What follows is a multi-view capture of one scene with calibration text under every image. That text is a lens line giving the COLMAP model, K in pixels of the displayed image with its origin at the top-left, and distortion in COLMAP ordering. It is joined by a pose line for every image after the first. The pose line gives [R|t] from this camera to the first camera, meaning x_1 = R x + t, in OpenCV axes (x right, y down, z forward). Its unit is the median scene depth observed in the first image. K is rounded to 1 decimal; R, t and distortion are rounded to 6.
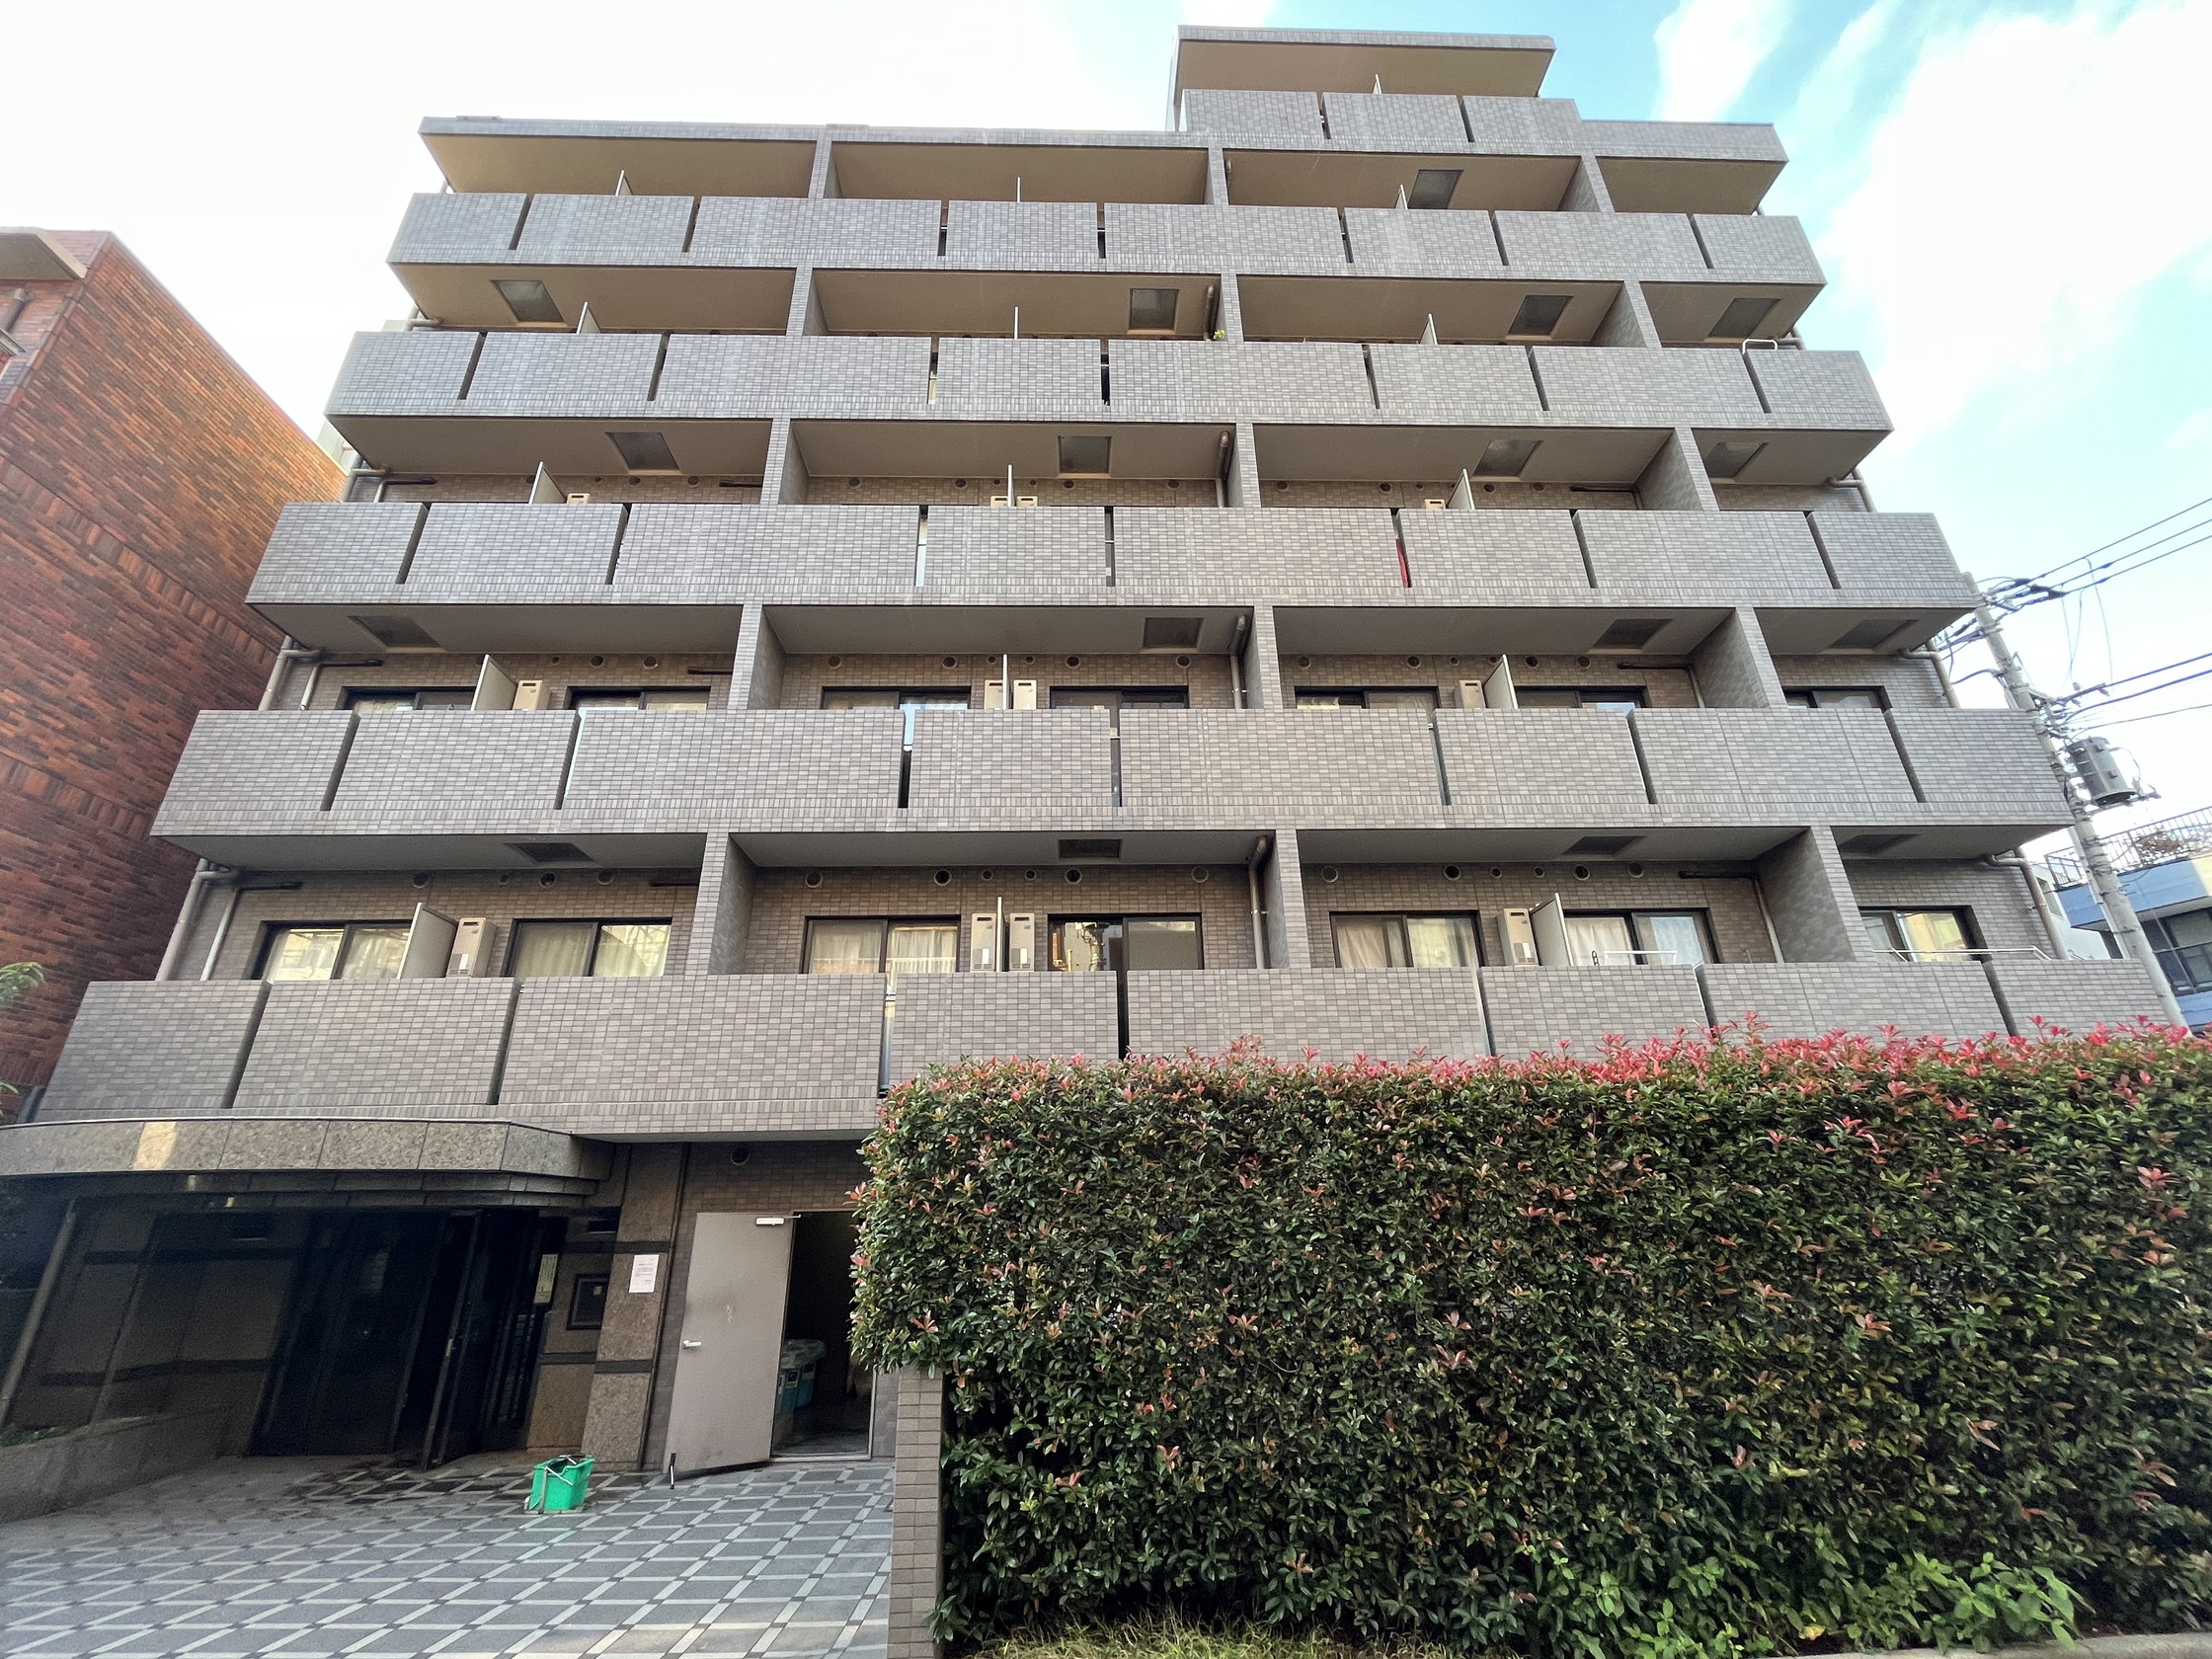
lens RADIAL K [[909.6, 0, 1106.0], [0, 909.6, 829.5], [0, 0, 1]] dist [-0.000184, -0.003817]
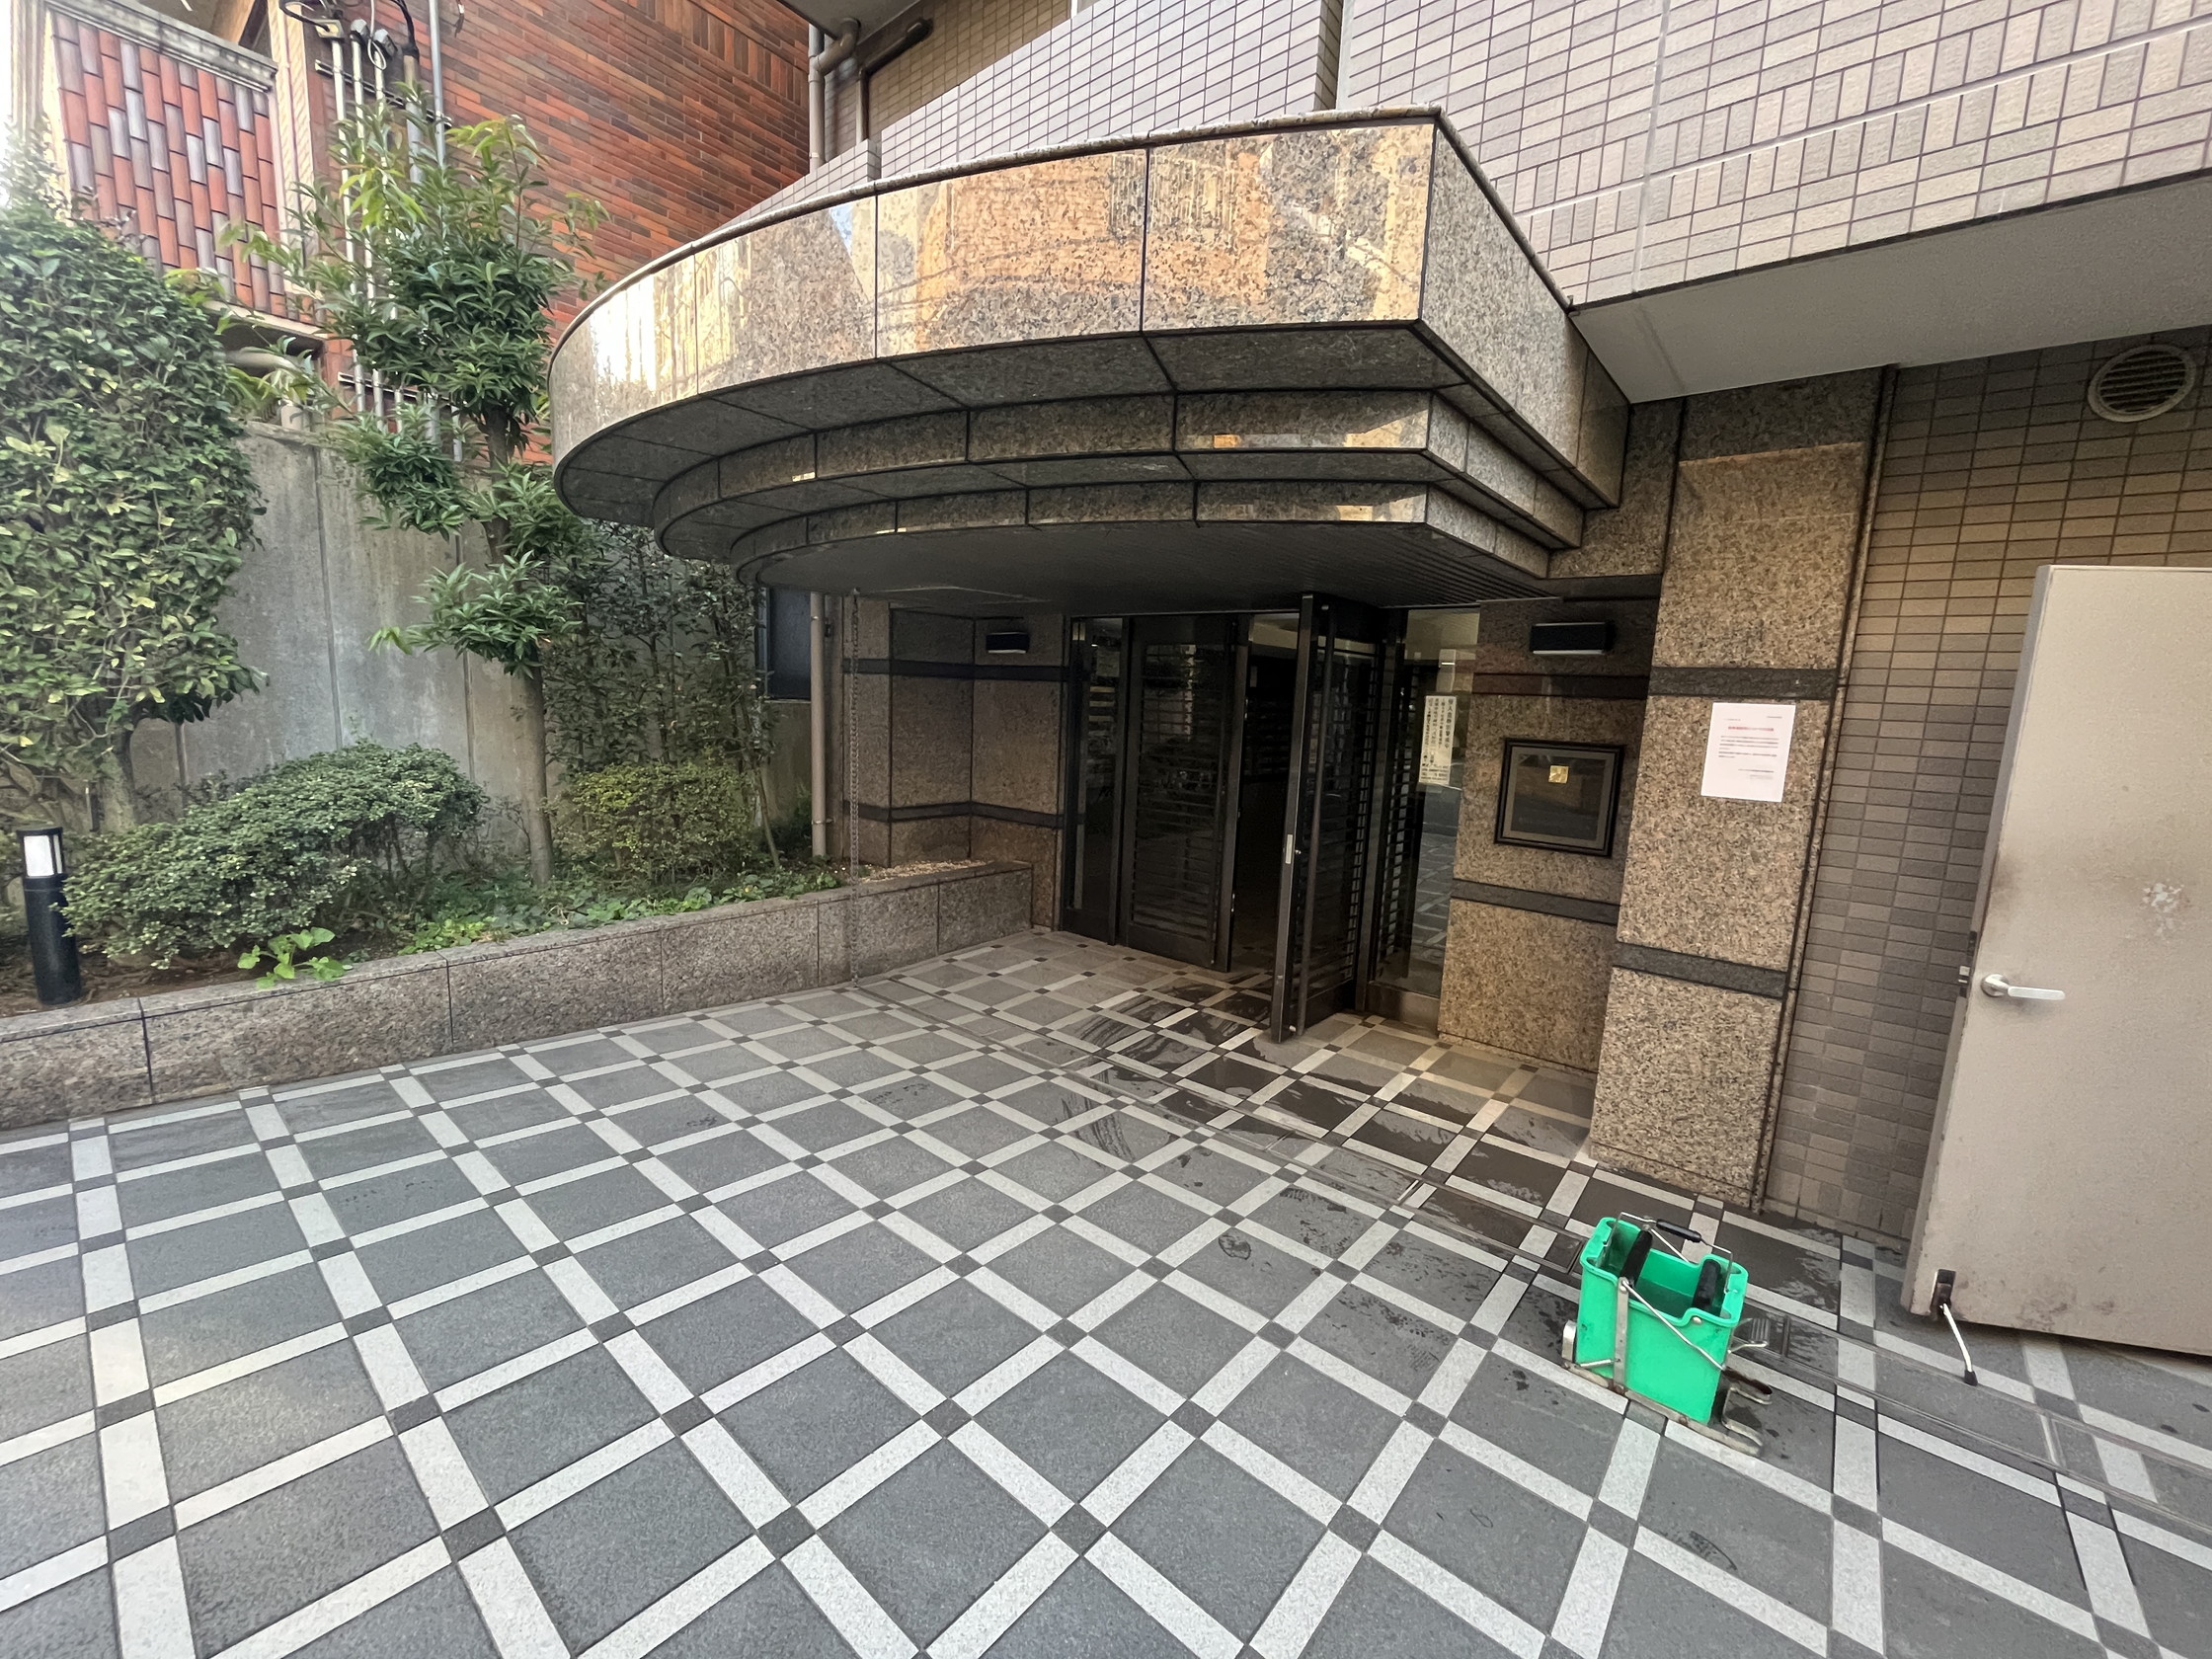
lens RADIAL K [[909.6, 0, 1106.0], [0, 909.6, 829.5], [0, 0, 1]] dist [-0.000184, -0.003817]
pose [[0.739954, 0.150967, -0.655498, -0.380138], [0.206309, 0.876588, 0.434777, 0.258587], [0.640239, -0.456950, 0.617488, 0.507247]]
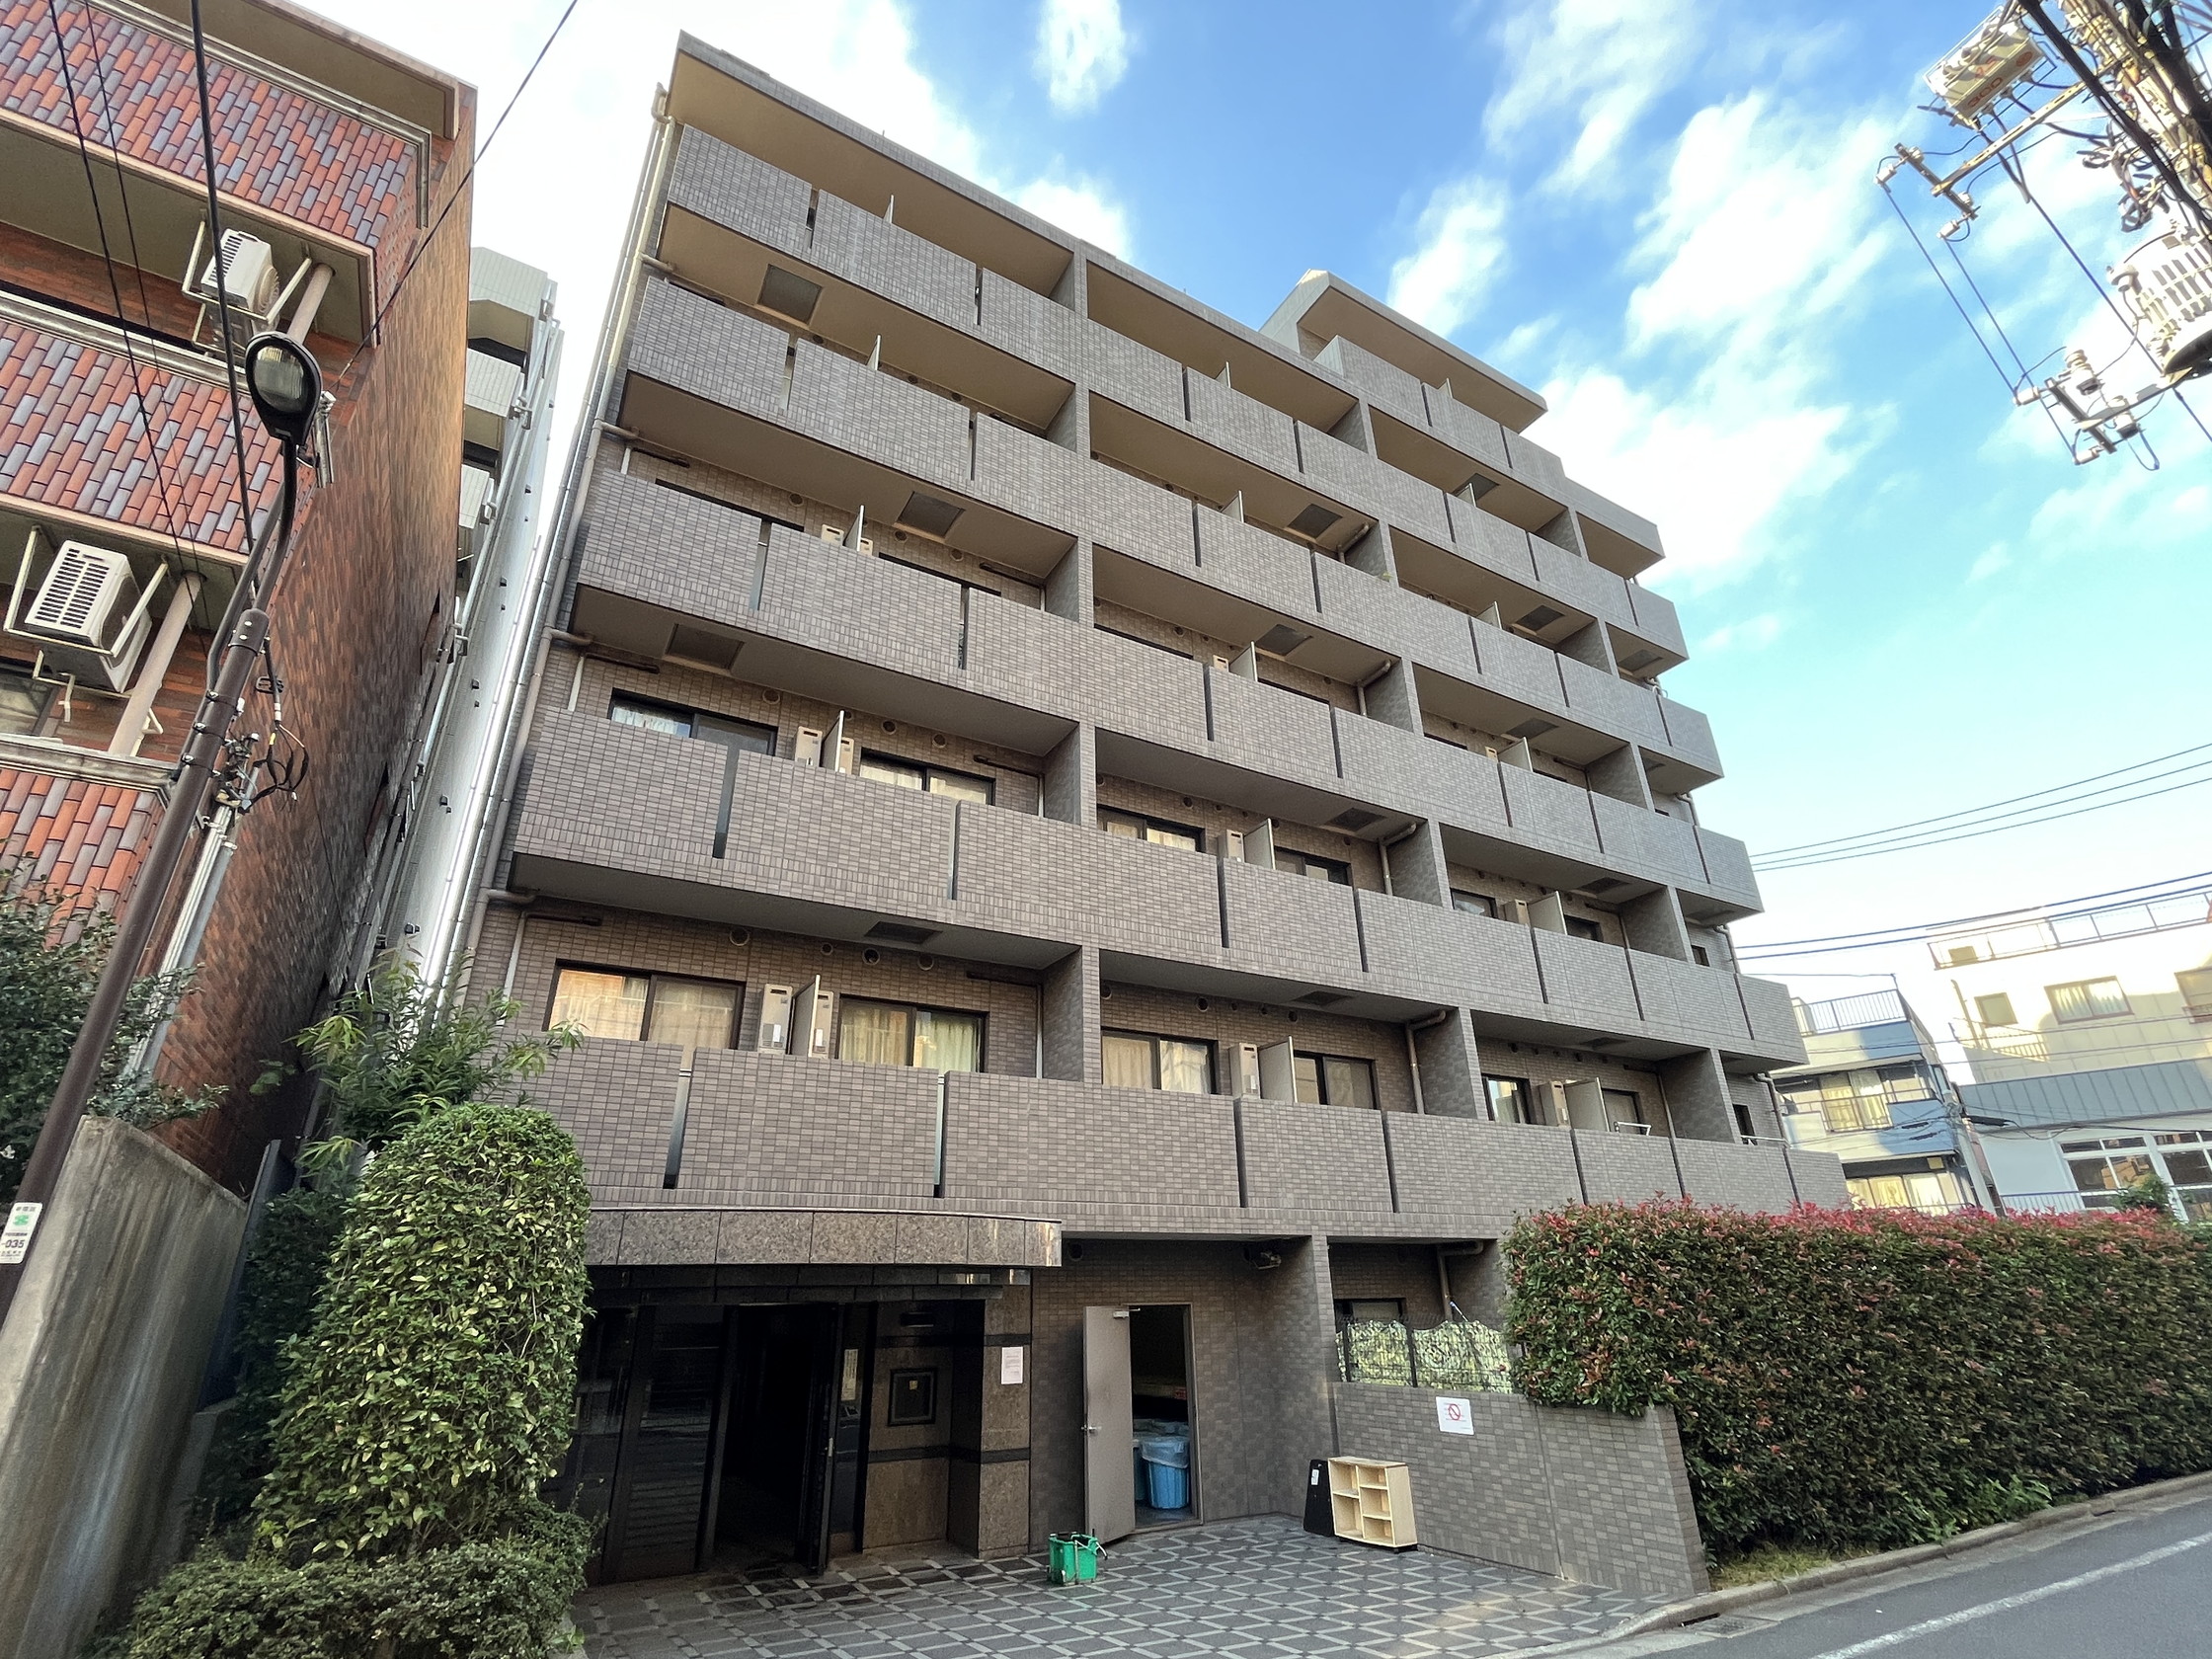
lens RADIAL K [[963.5, 0, 1100.5], [0, 963.5, 904.9], [0, 0, 1]] dist [-0.004458, -0.000284]
pose [[0.897860, 0.172402, 0.405123, -0.797212], [-0.169860, 0.984550, -0.042523, 0.000964], [-0.406195, -0.030634, 0.913273, -0.021926]]
